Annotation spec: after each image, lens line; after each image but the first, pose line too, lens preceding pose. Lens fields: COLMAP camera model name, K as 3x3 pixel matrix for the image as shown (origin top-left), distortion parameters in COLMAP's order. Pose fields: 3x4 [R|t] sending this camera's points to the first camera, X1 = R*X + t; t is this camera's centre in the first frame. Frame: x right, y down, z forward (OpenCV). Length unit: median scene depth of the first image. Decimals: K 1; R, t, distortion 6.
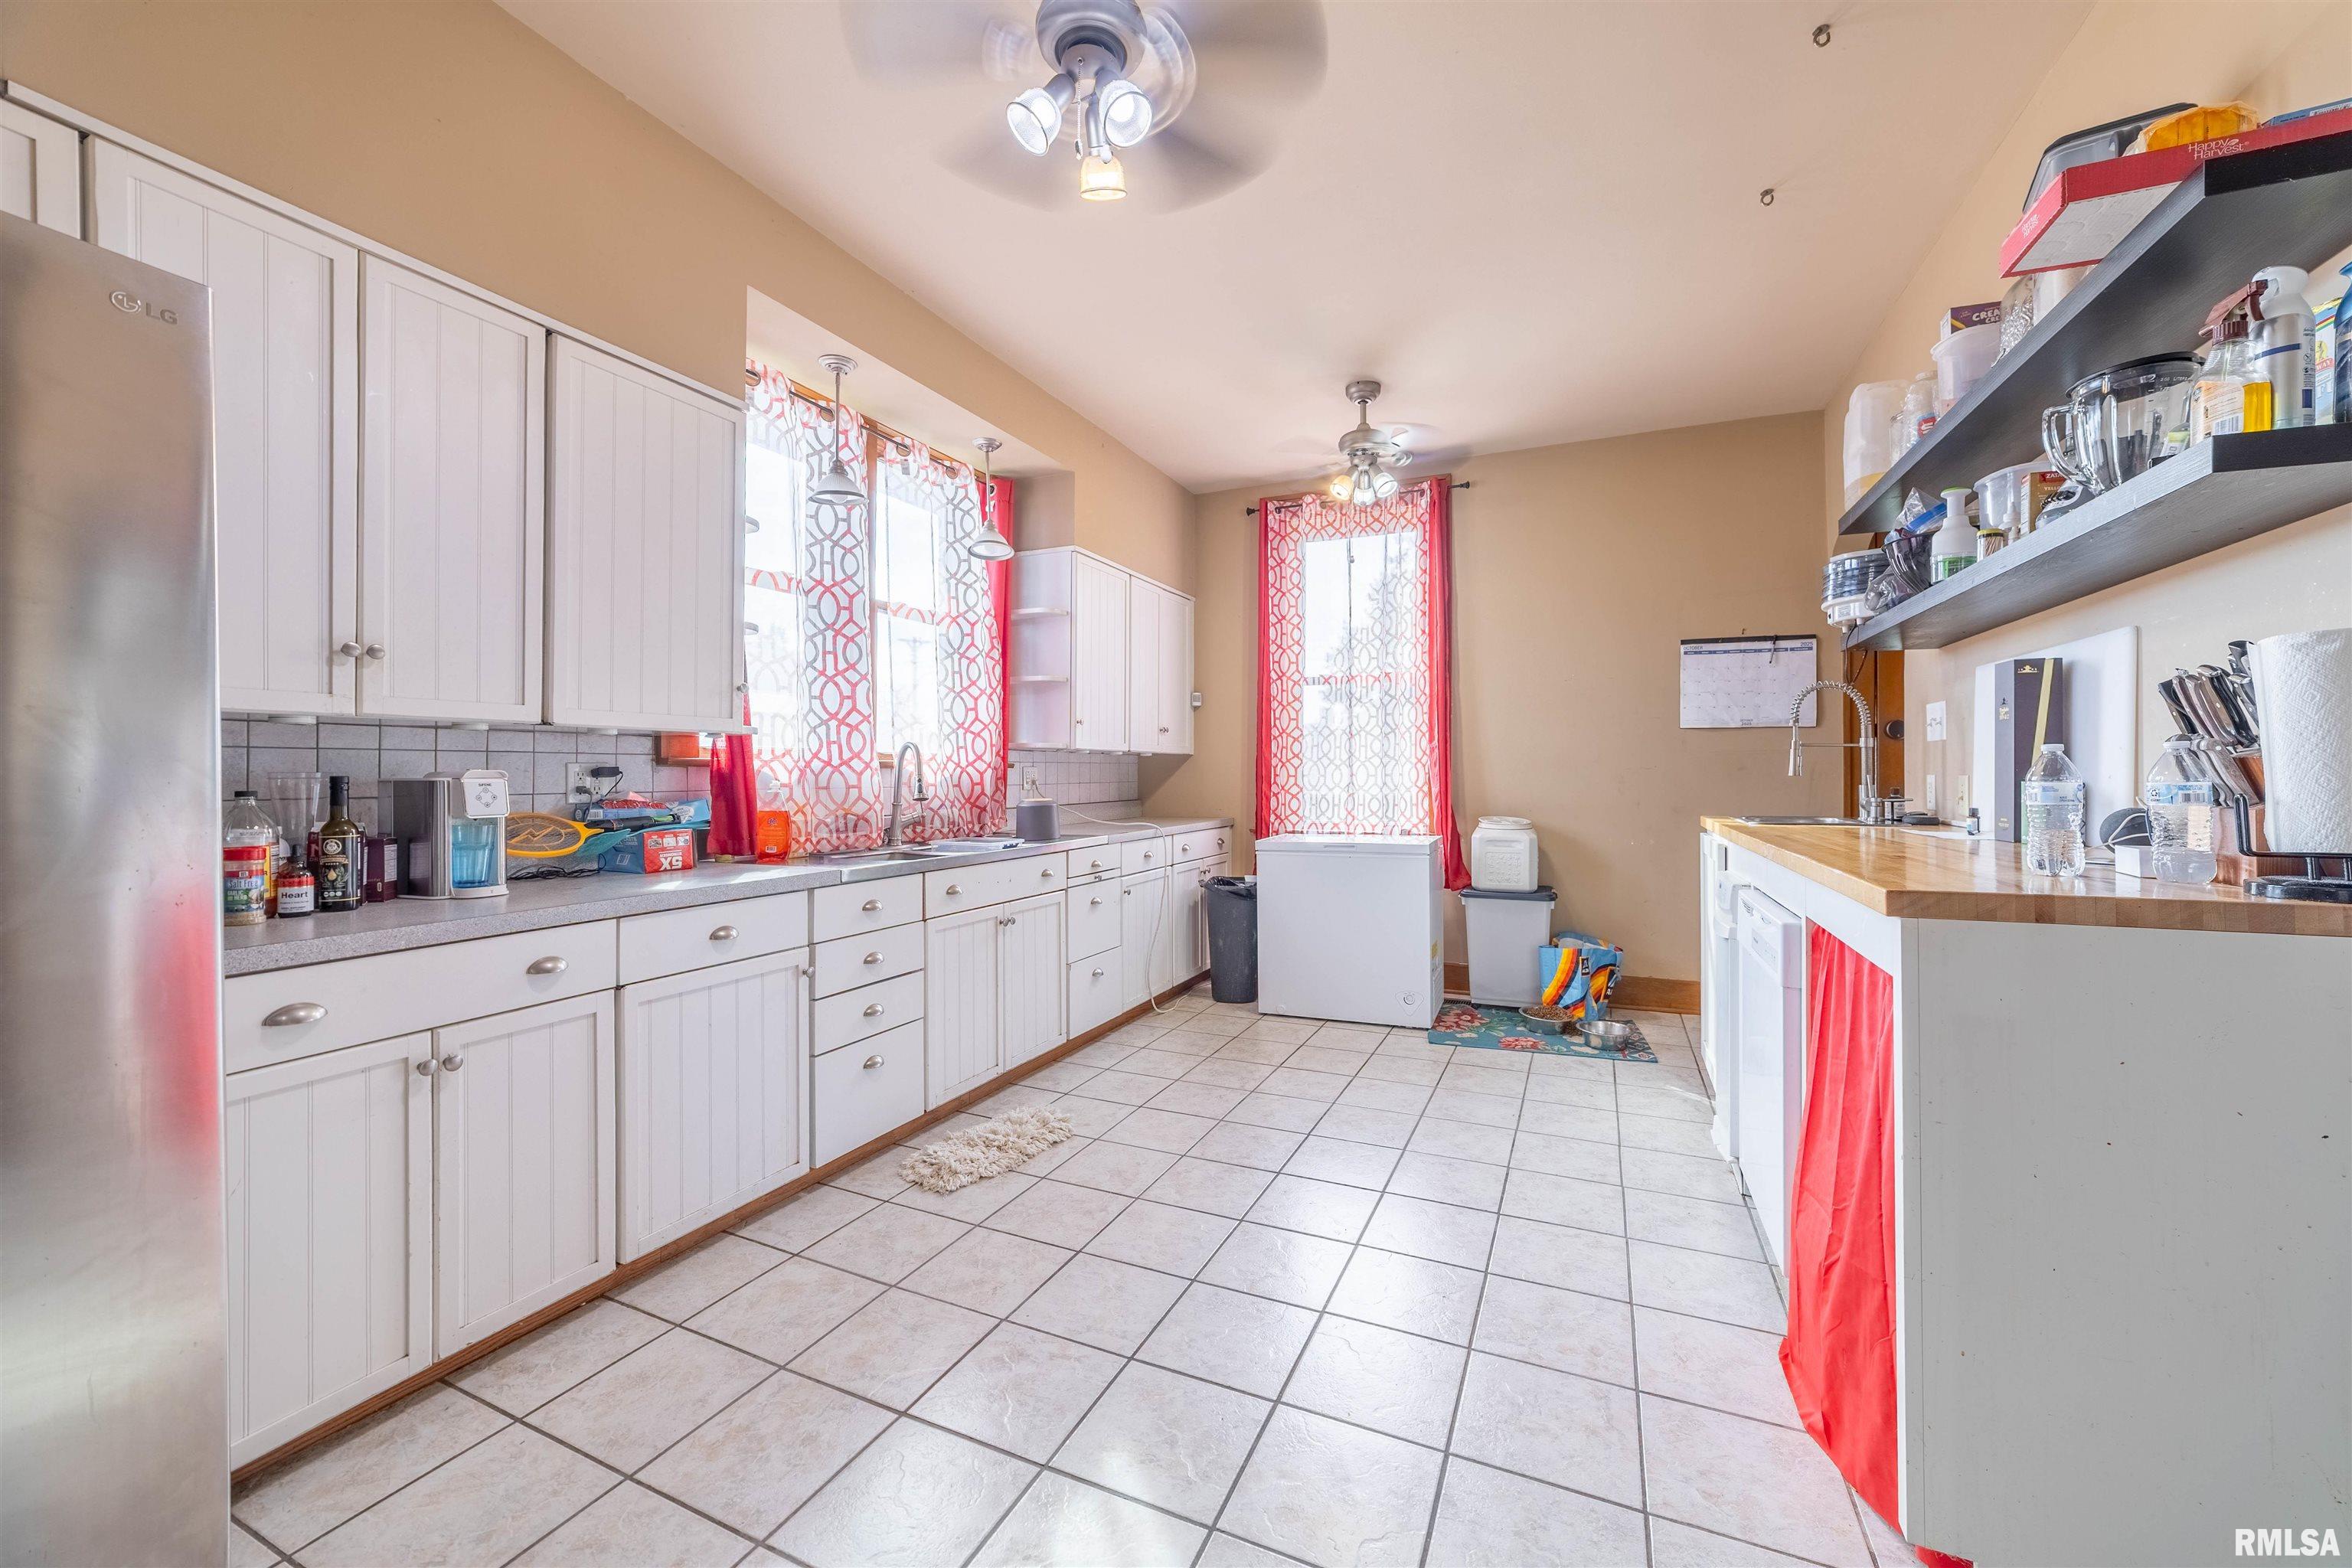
lens RADIAL K [[890.2, 0, 1178.3], [0, 890.2, 770.0], [0, 0, 1]] dist [-0.032645, 0.012999]
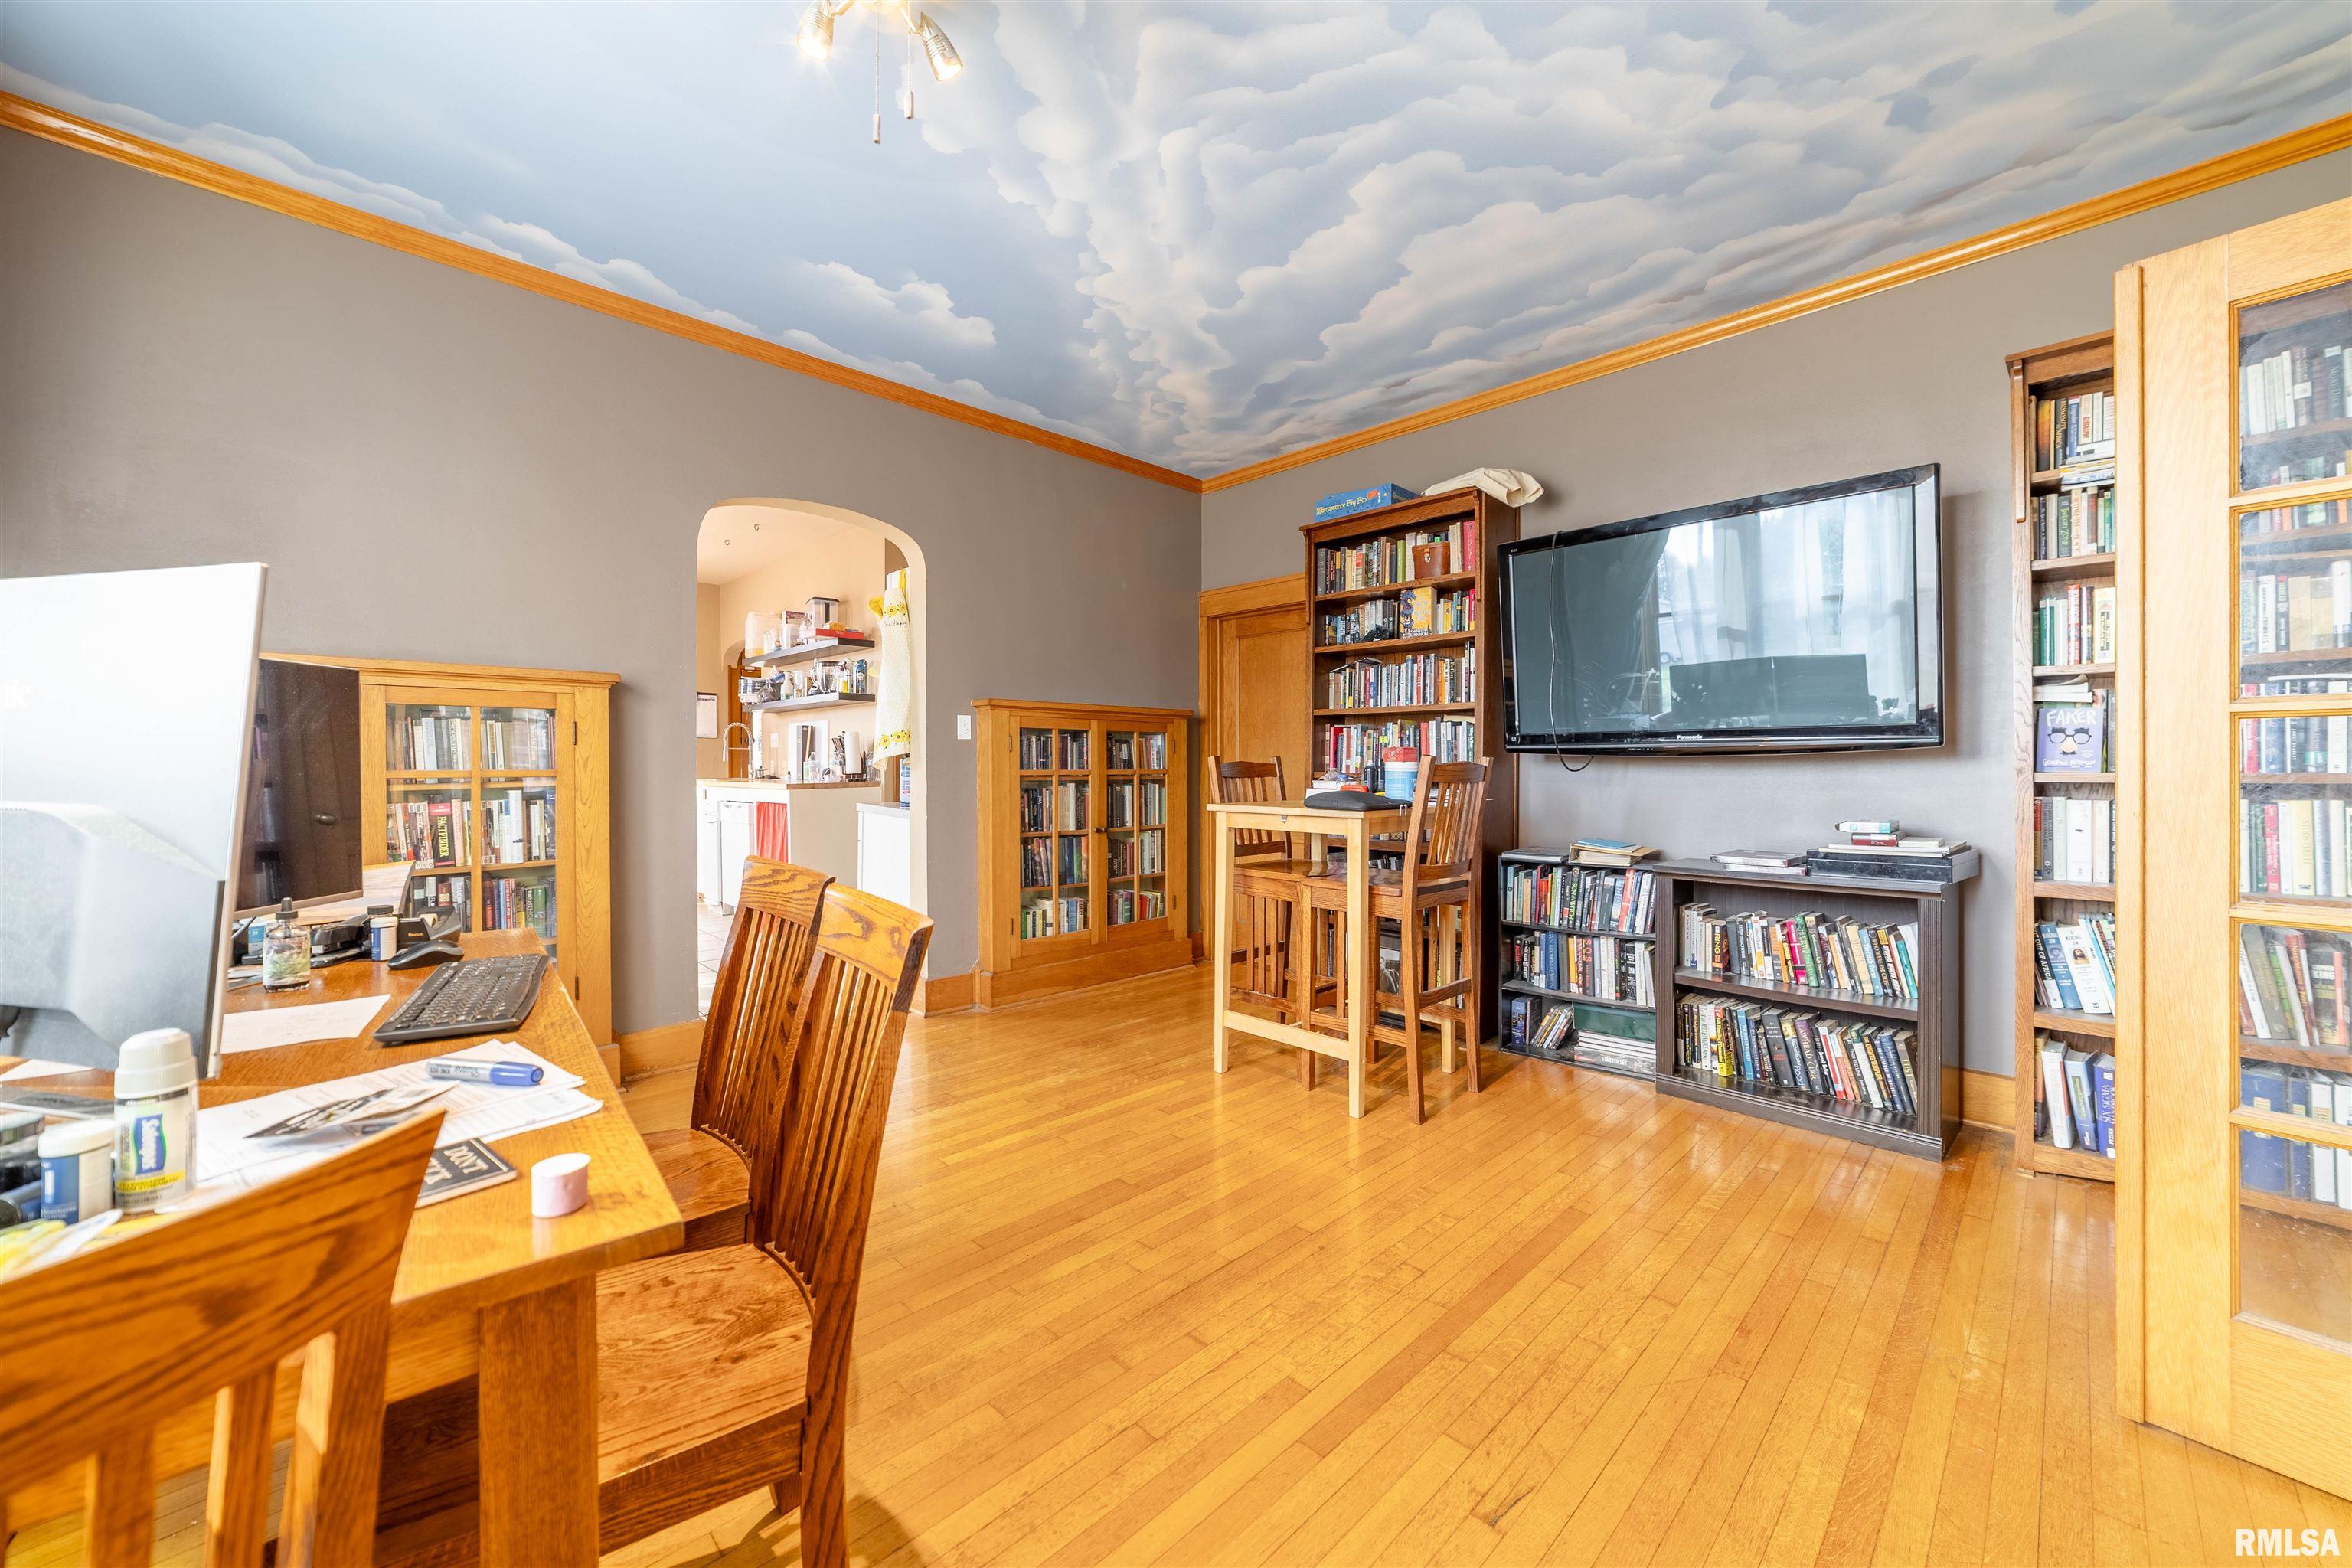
lens RADIAL K [[890.2, 0, 1178.3], [0, 890.2, 770.0], [0, 0, 1]] dist [-0.032645, 0.012999]
pose [[0.356450, -0.012913, 0.934225, -1.709878], [0.001926, 0.999913, 0.013086, 0.003095], [-0.934313, -0.002865, 0.356443, -1.567915]]
